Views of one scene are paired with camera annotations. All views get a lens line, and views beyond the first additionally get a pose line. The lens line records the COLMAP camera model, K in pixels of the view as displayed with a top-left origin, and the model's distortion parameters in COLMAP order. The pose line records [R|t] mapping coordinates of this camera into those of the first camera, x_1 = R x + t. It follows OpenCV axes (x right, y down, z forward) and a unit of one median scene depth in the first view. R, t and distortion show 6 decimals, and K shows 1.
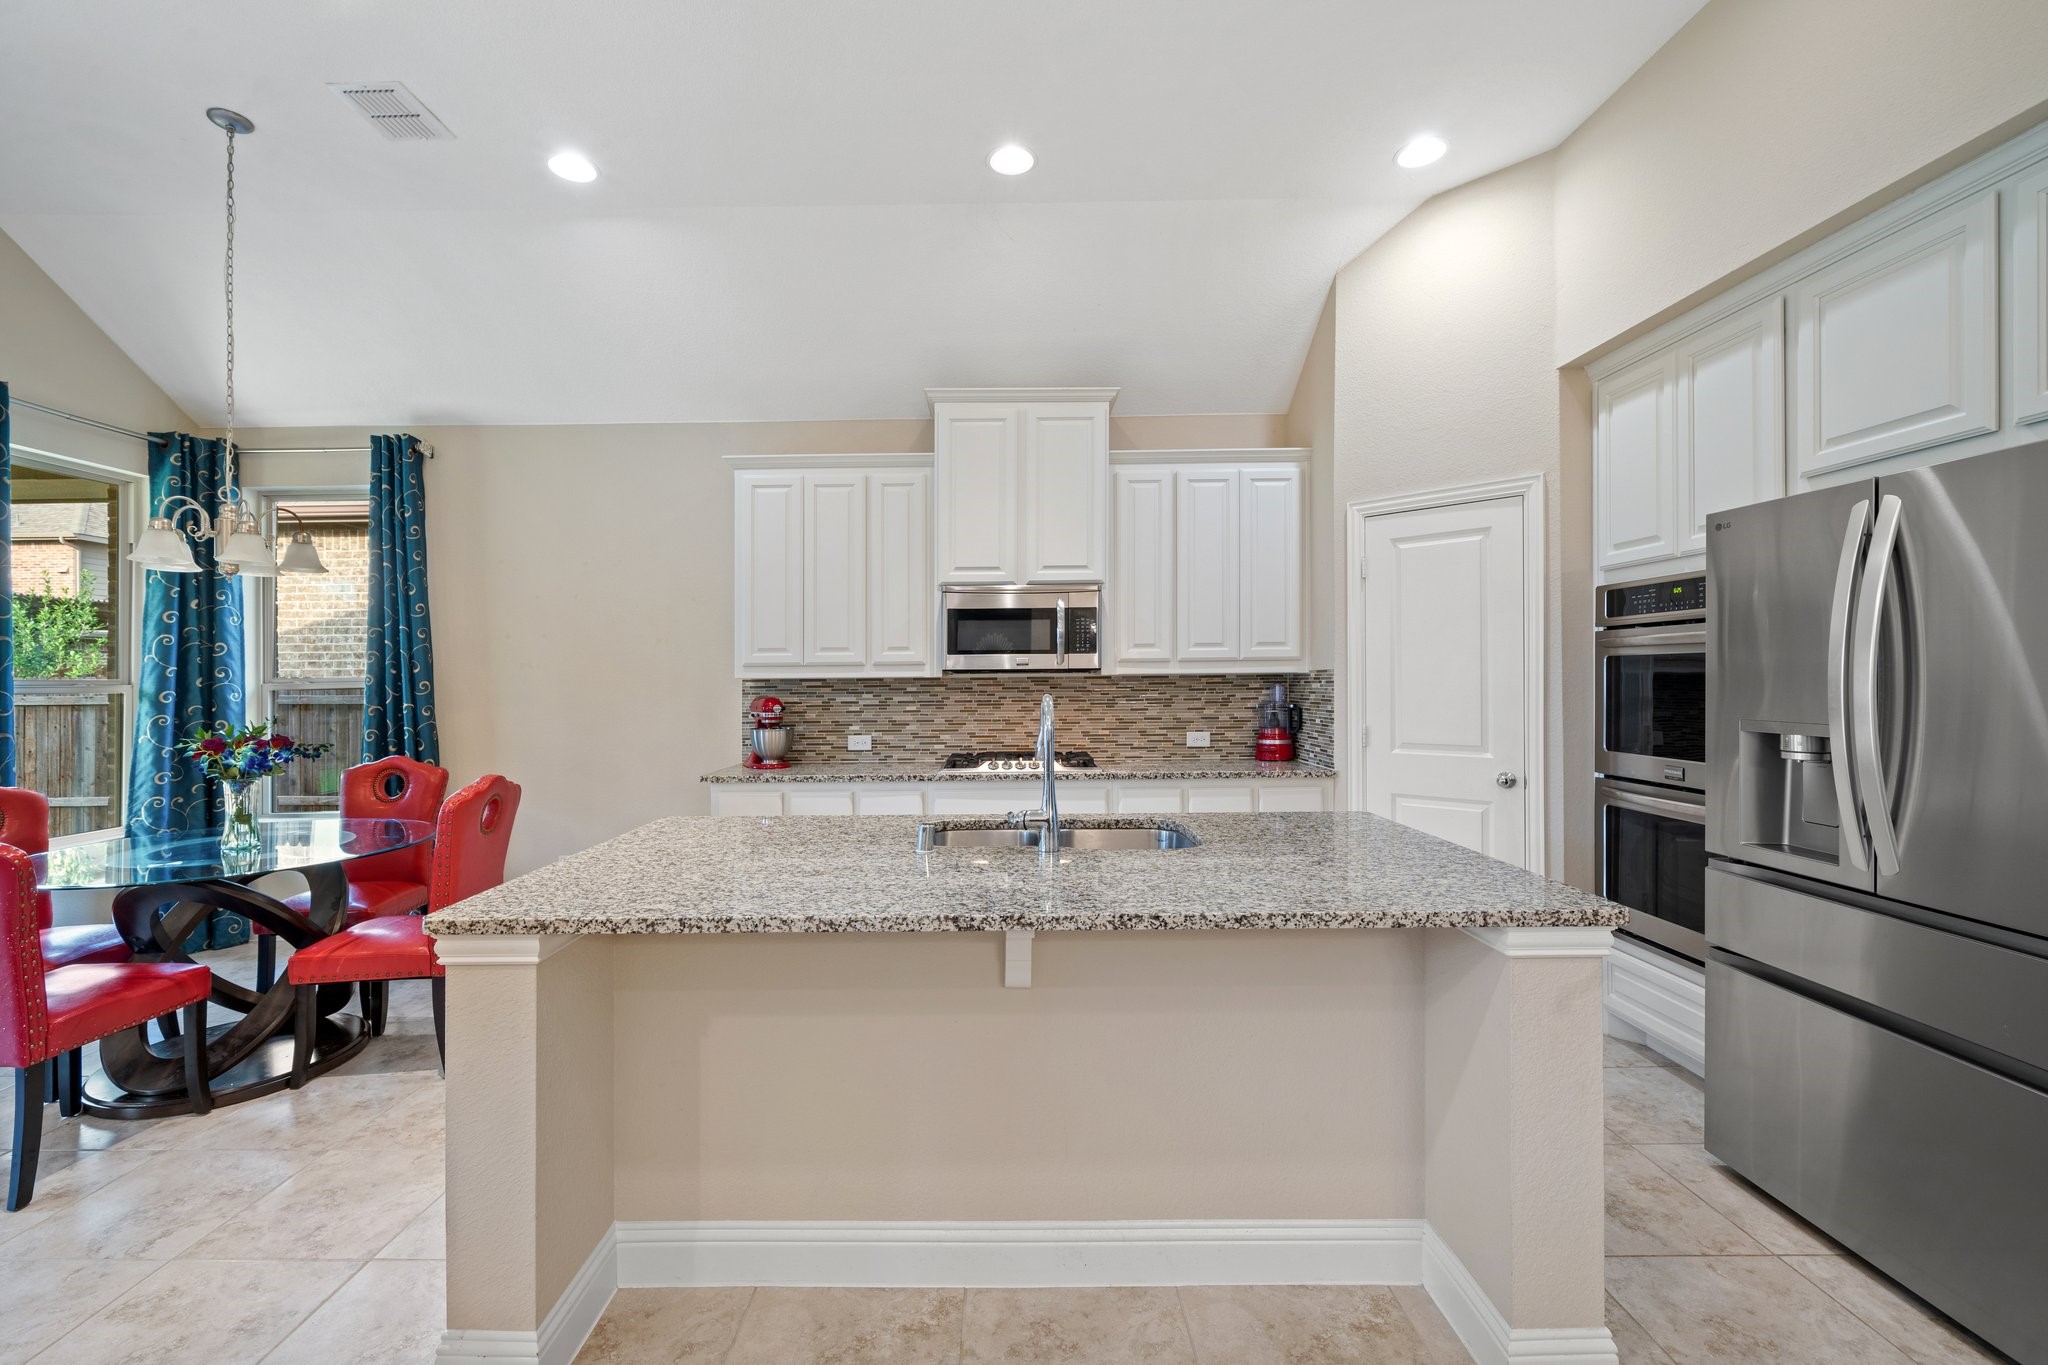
lens RADIAL K [[849.8, 0, 994.5], [0, 849.8, 674.1], [0, 0, 1]] dist [-0.000958, -0.000008]
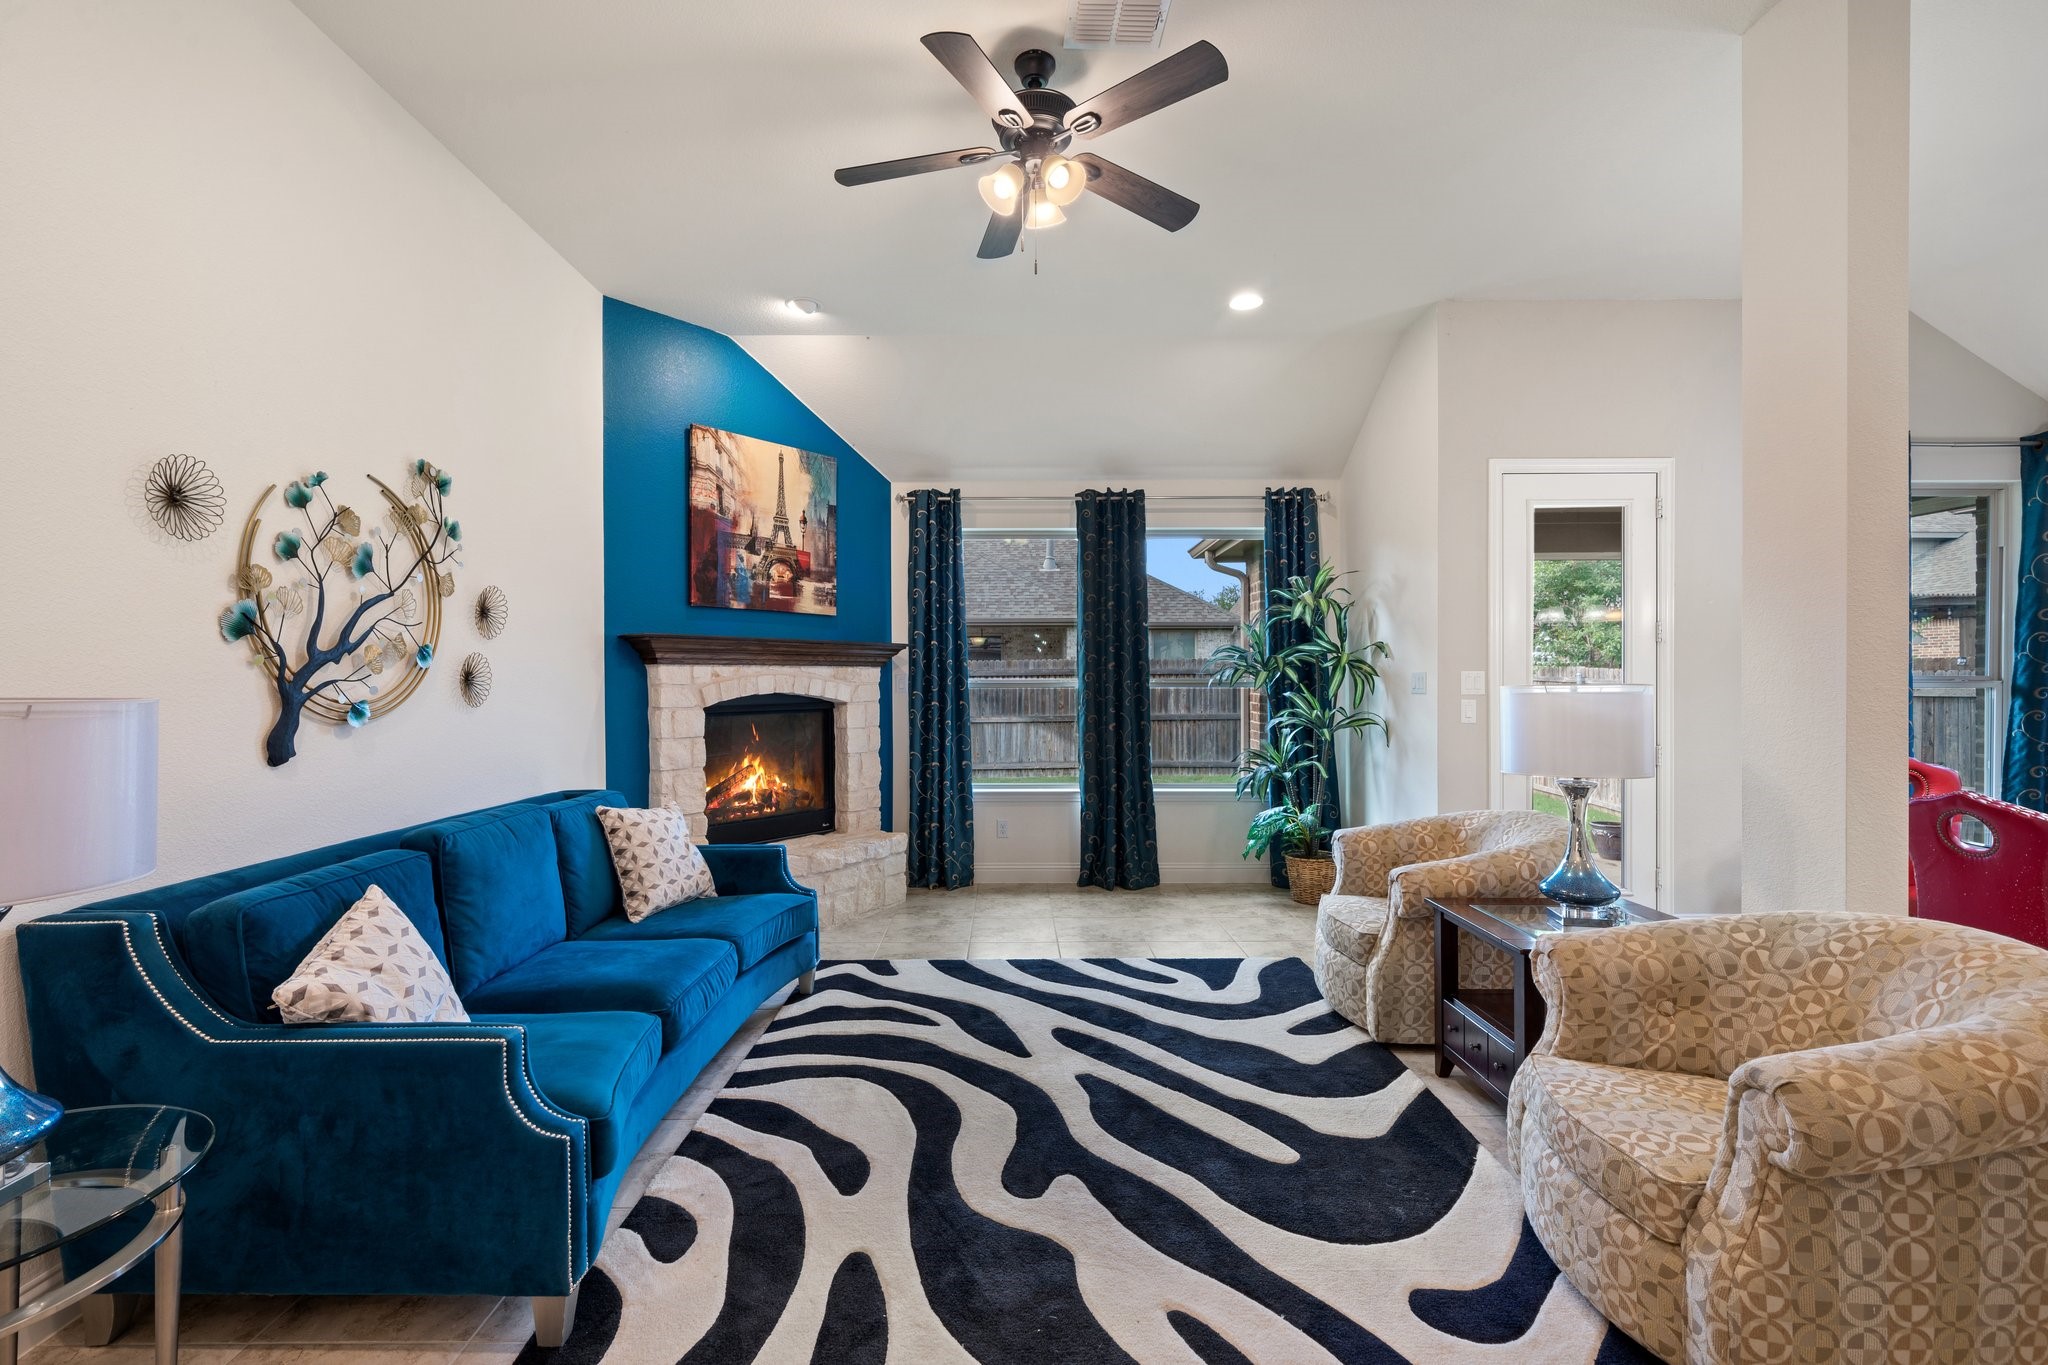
lens RADIAL K [[883.8, 0, 1013.6], [0, 883.8, 681.4], [0, 0, 1]] dist [0.003547, 0.000734]
pose [[0.015758, 0.013482, -0.999785, 0.075554], [0.005926, 0.999890, 0.013577, -0.009064], [0.999858, -0.006139, 0.015676, -0.254681]]
